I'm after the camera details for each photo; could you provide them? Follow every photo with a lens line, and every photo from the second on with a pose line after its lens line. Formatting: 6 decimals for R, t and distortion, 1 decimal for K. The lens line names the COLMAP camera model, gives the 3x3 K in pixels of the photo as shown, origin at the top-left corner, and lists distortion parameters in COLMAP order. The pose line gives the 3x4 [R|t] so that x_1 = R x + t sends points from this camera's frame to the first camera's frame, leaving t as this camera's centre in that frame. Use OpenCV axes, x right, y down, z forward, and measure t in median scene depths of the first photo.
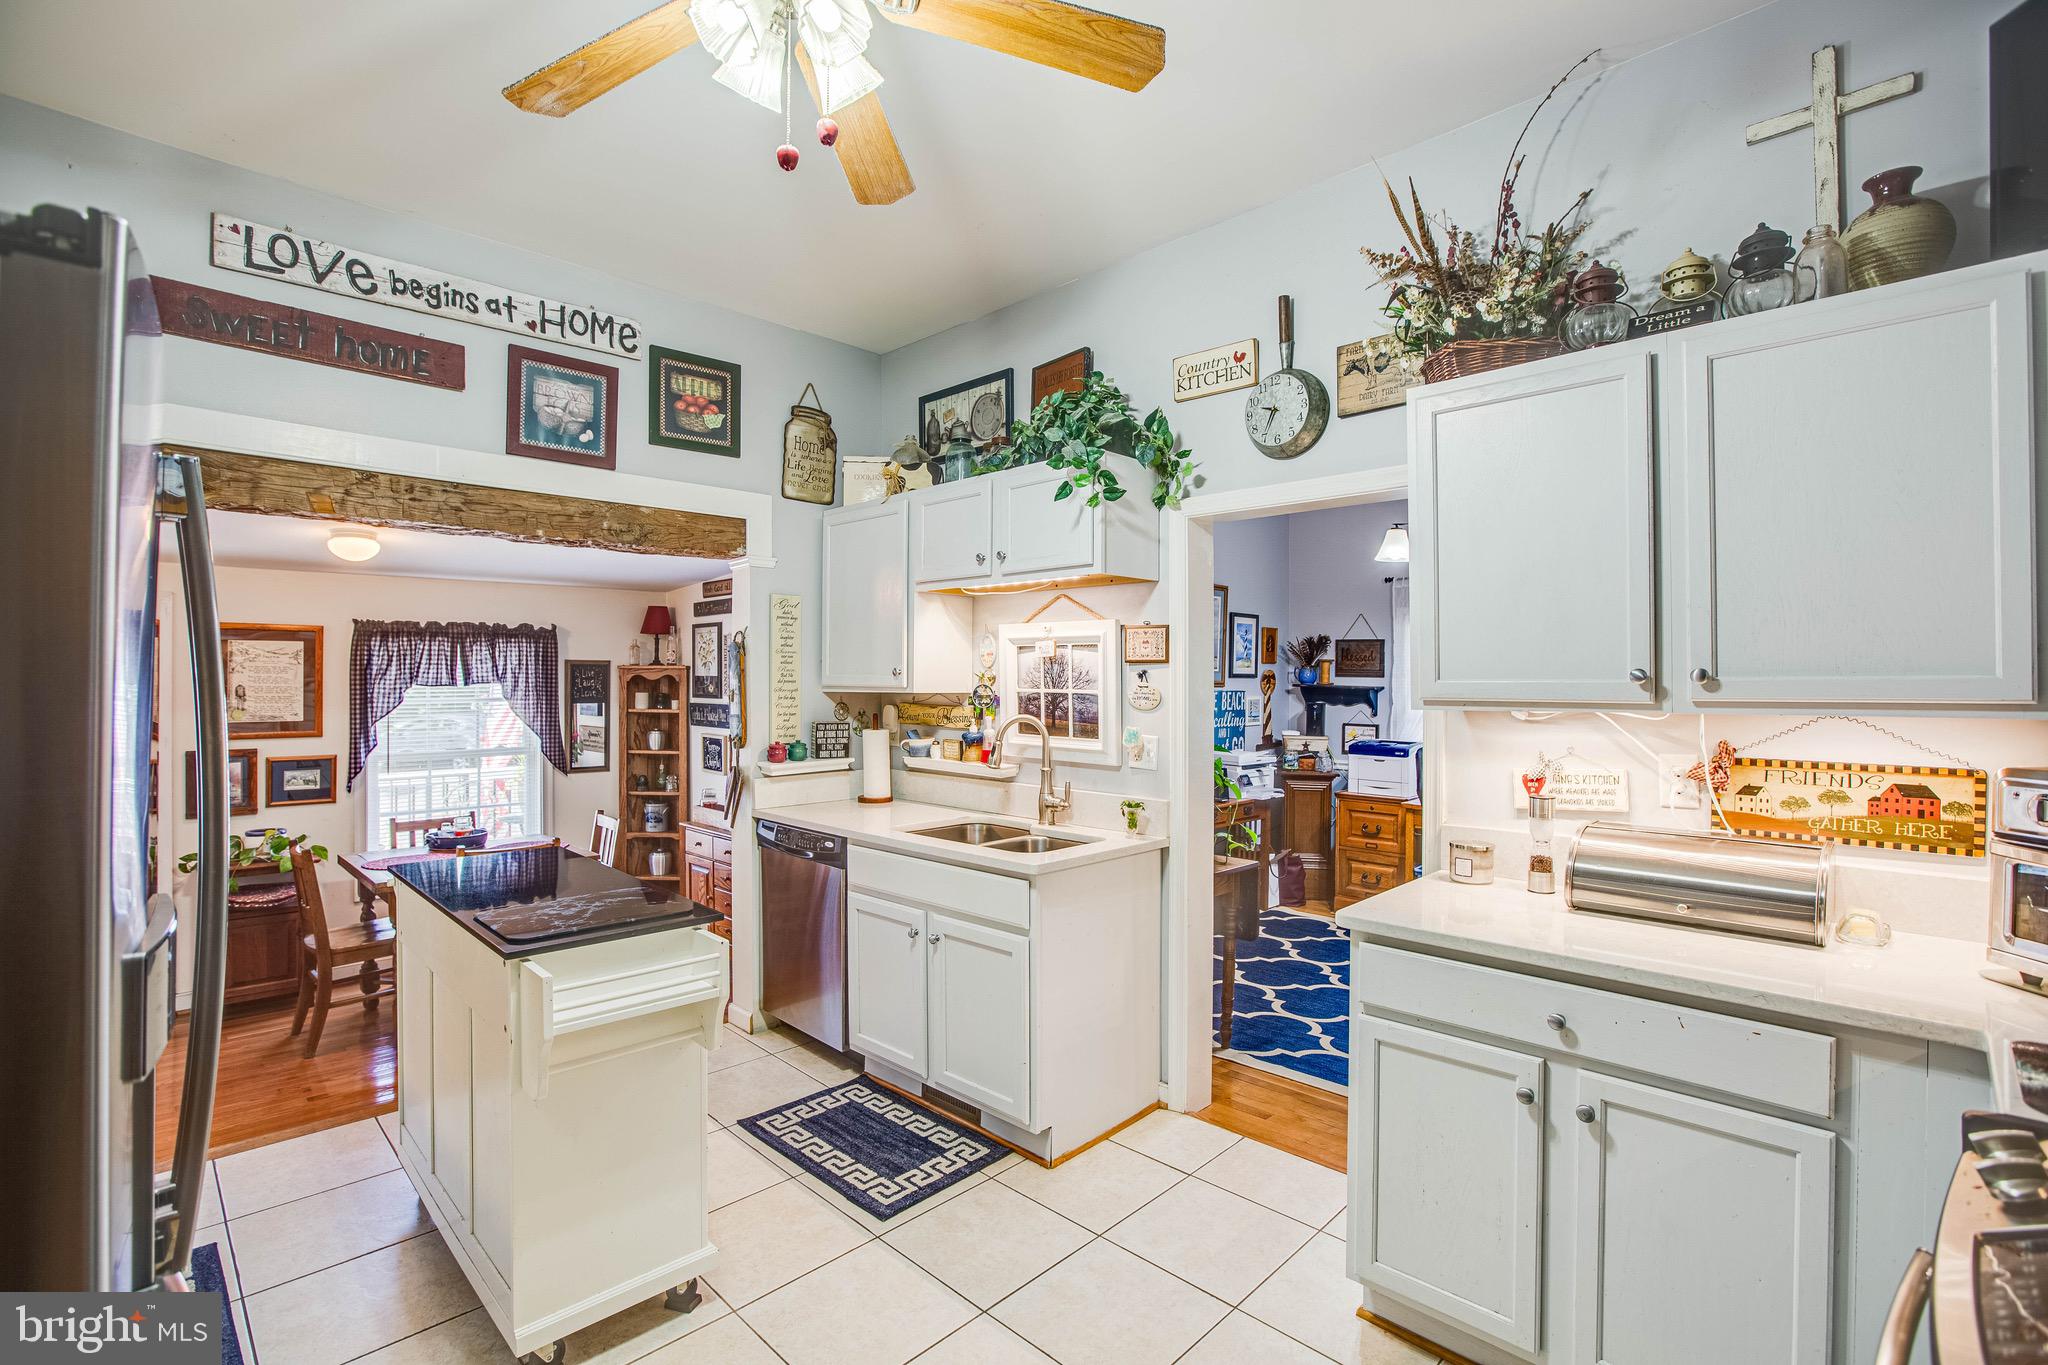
lens RADIAL K [[950.8, 0, 1017.2], [0, 950.8, 677.9], [0, 0, 1]] dist [-0.045724, 0.015558]
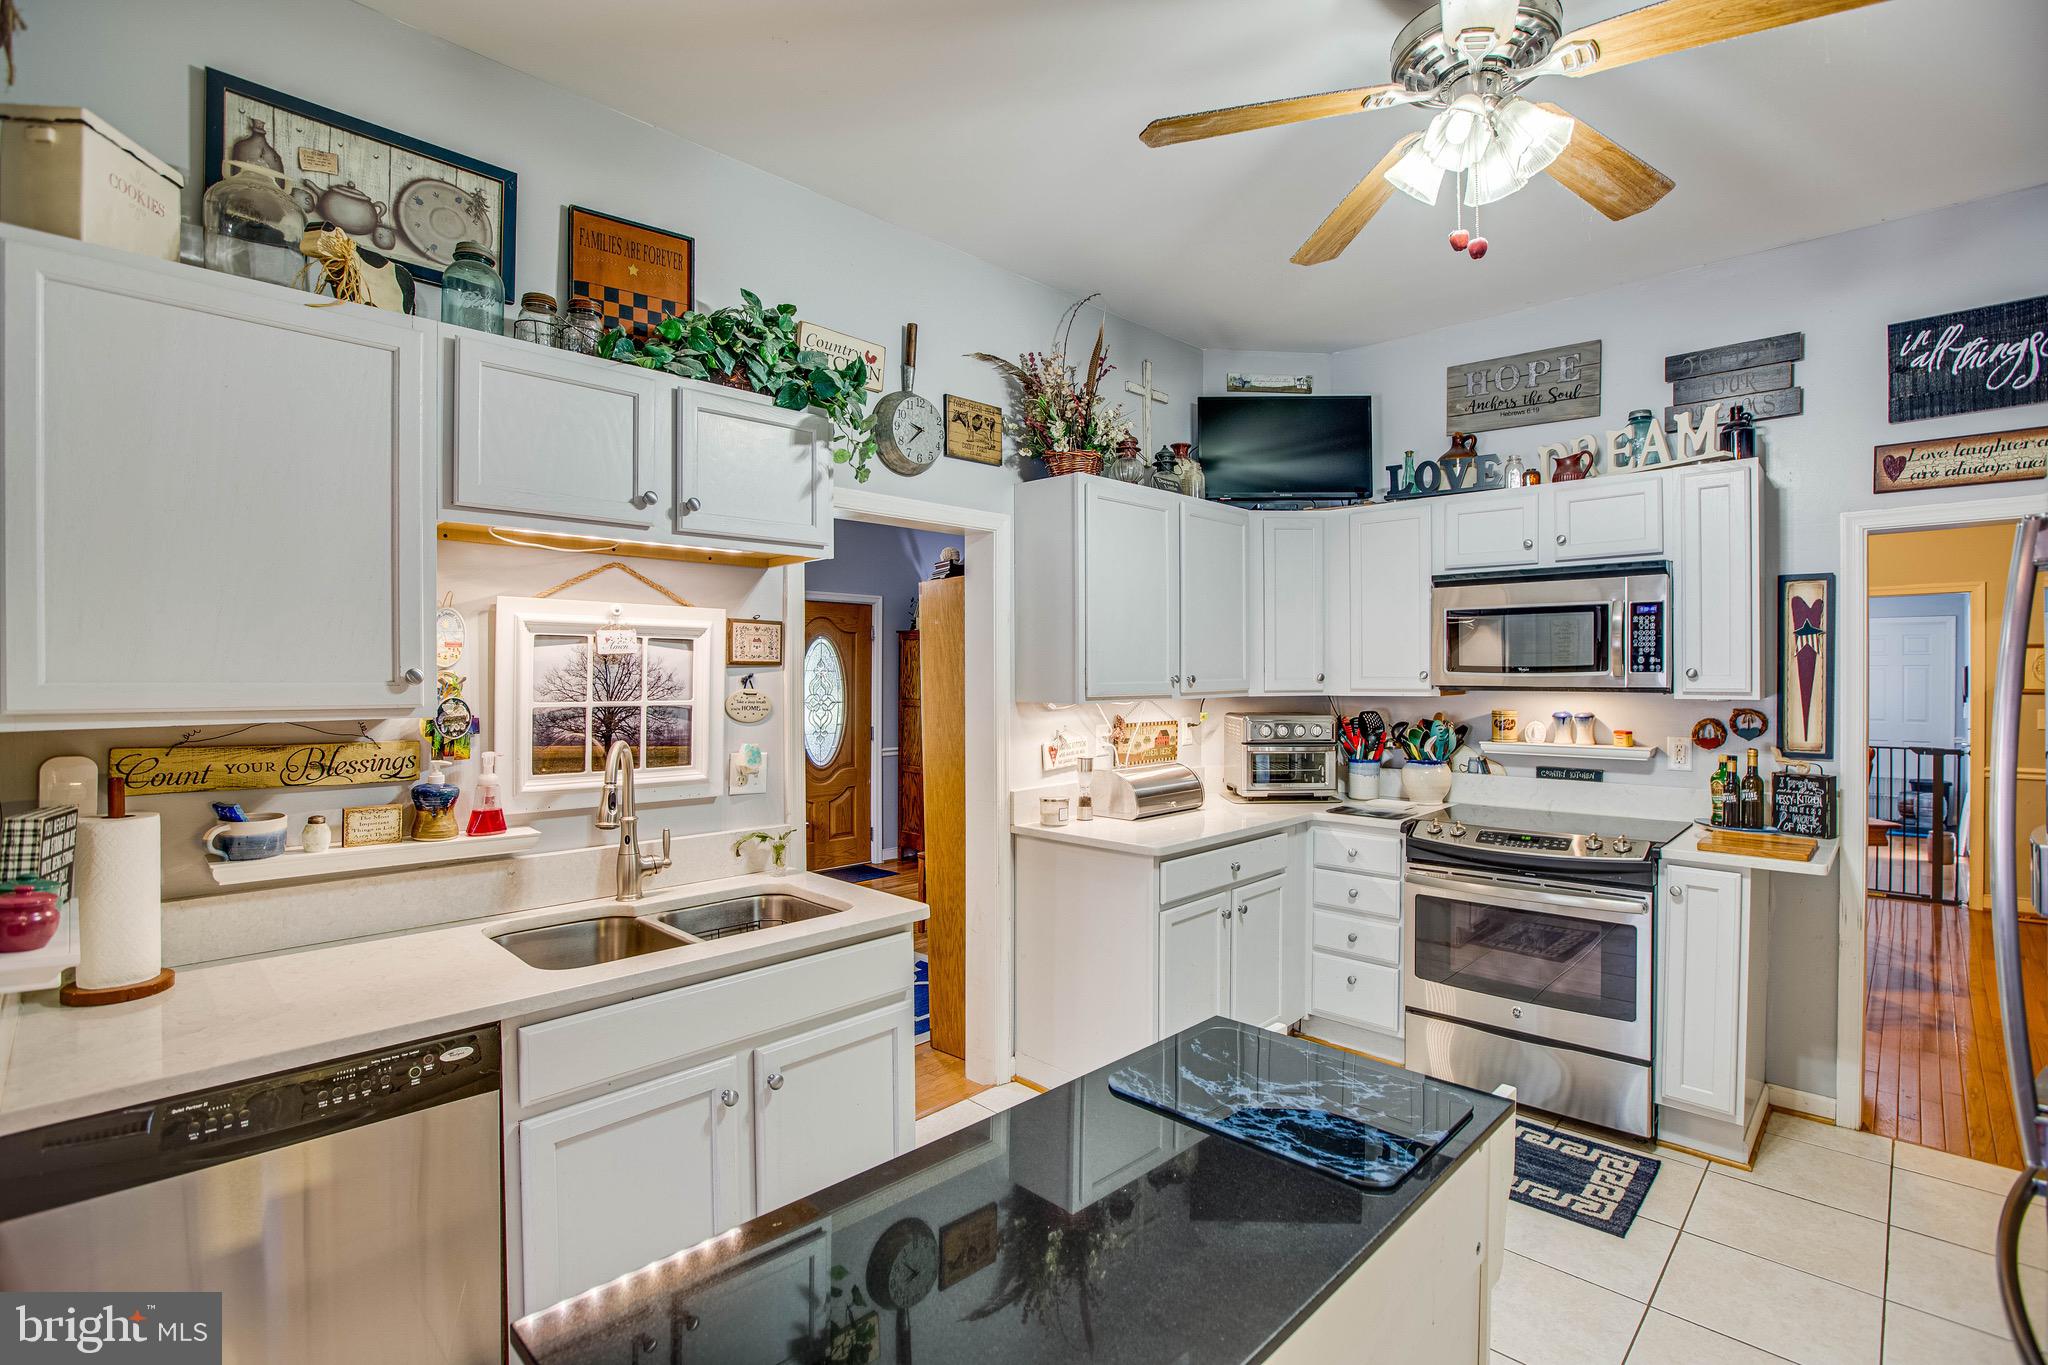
lens RADIAL K [[950.8, 0, 1019.4], [0, 950.8, 679.8], [0, 0, 1]] dist [-0.045724, 0.015558]
pose [[-0.009634, -0.007700, 0.999924, -0.588591], [0.000905, 0.999970, 0.007709, -0.007839], [-0.999953, 0.000979, -0.009627, 0.662190]]
